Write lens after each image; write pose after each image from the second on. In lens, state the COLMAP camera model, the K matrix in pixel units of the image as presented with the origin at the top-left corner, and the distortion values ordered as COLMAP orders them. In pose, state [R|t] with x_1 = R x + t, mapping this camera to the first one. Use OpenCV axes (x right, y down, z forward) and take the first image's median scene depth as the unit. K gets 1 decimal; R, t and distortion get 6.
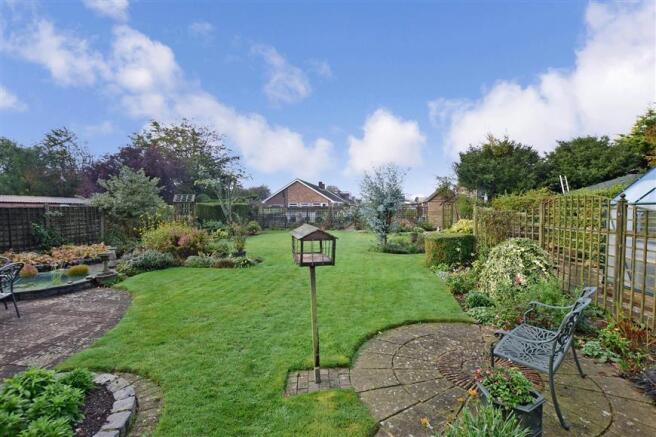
lens RADIAL K [[291.3, 0, 328.4], [0, 291.3, 217.0], [0, 0, 1]] dist [-0.004333, -0.000107]
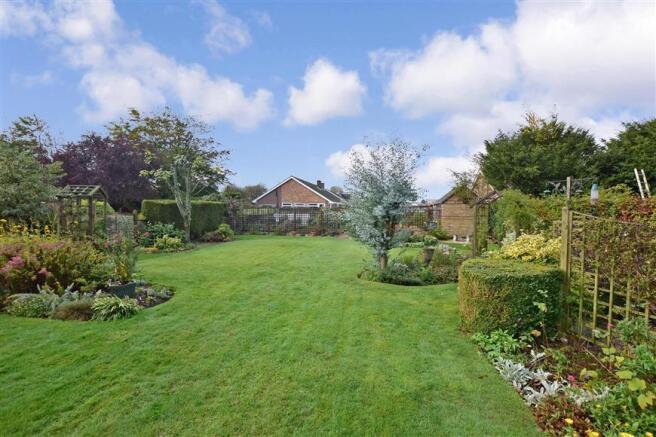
lens RADIAL K [[291.3, 0, 329.4], [0, 291.3, 217.6], [0, 0, 1]] dist [-0.004333, -0.000107]
pose [[0.999761, 0.017175, -0.013535, 0.050088], [-0.017204, 0.999850, -0.001981, -0.007705], [0.013499, 0.002213, 0.999906, 0.223247]]
